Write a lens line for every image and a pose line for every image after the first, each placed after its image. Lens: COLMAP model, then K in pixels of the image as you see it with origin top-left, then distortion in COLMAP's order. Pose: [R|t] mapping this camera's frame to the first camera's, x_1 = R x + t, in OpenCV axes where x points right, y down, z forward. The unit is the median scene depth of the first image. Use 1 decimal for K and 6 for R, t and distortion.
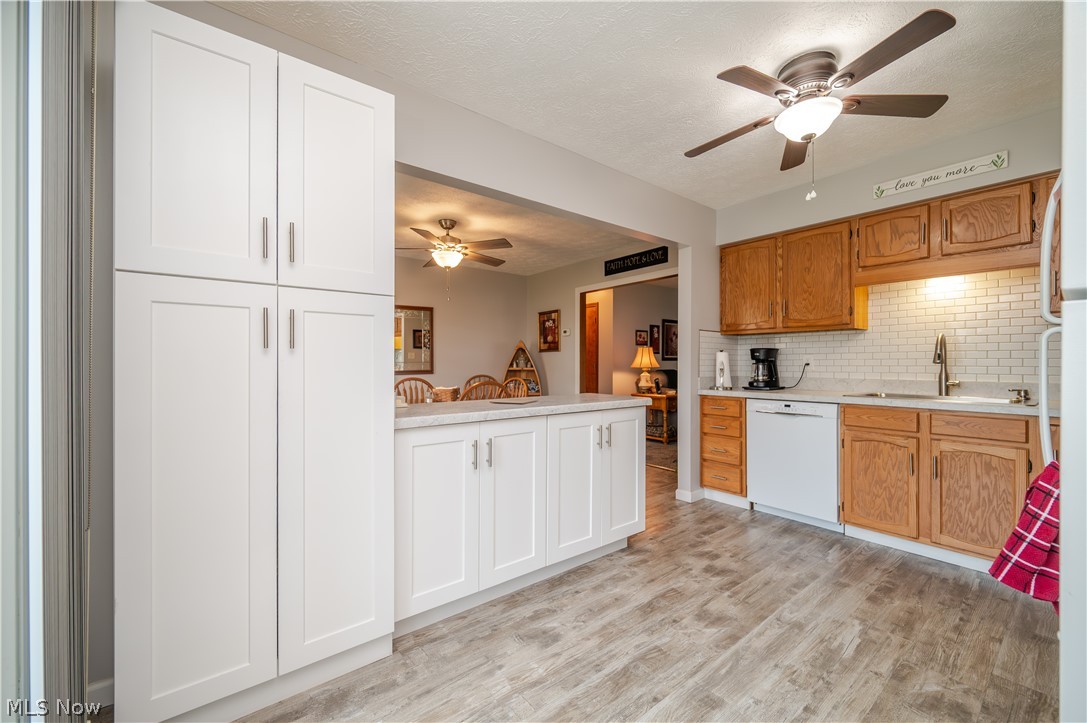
lens RADIAL K [[429.7, 0, 548.0], [0, 429.7, 362.3], [0, 0, 1]] dist [0.001019, 0.000133]
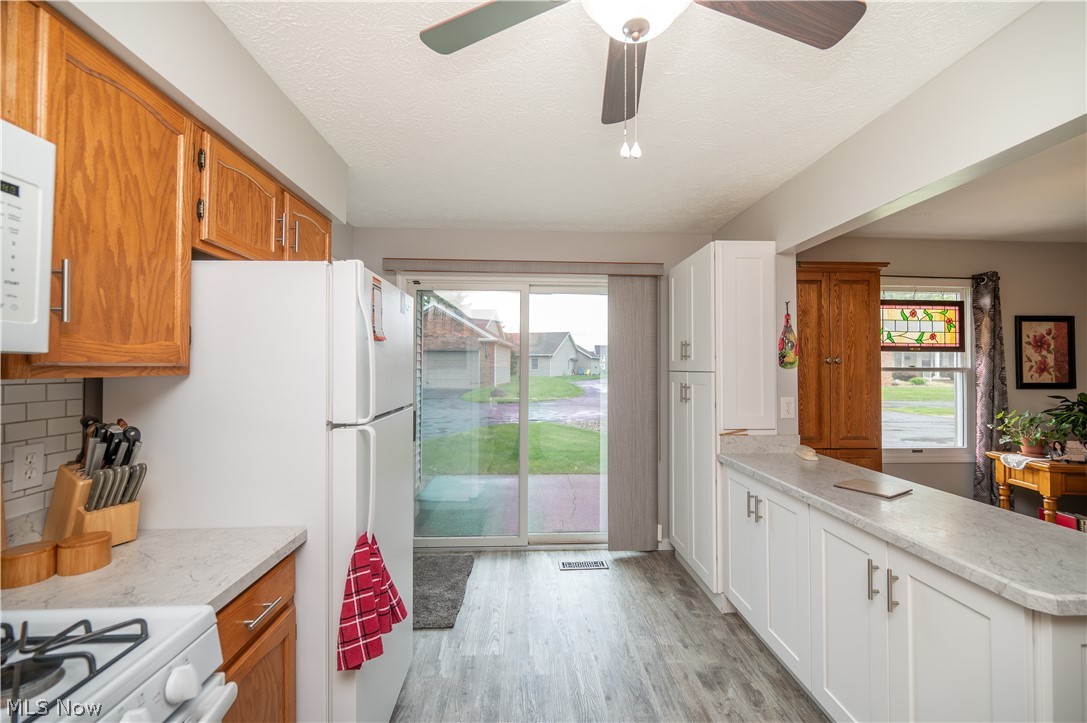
lens RADIAL K [[440.8, 0, 543.5], [0, 440.8, 361.5], [0, 0, 1]] dist [-0.001213, -0.000293]
pose [[-0.584568, -0.013659, -0.811230, 0.574411], [-0.002184, 0.999881, -0.015262, -0.075049], [0.811342, -0.007150, -0.584528, 0.648256]]
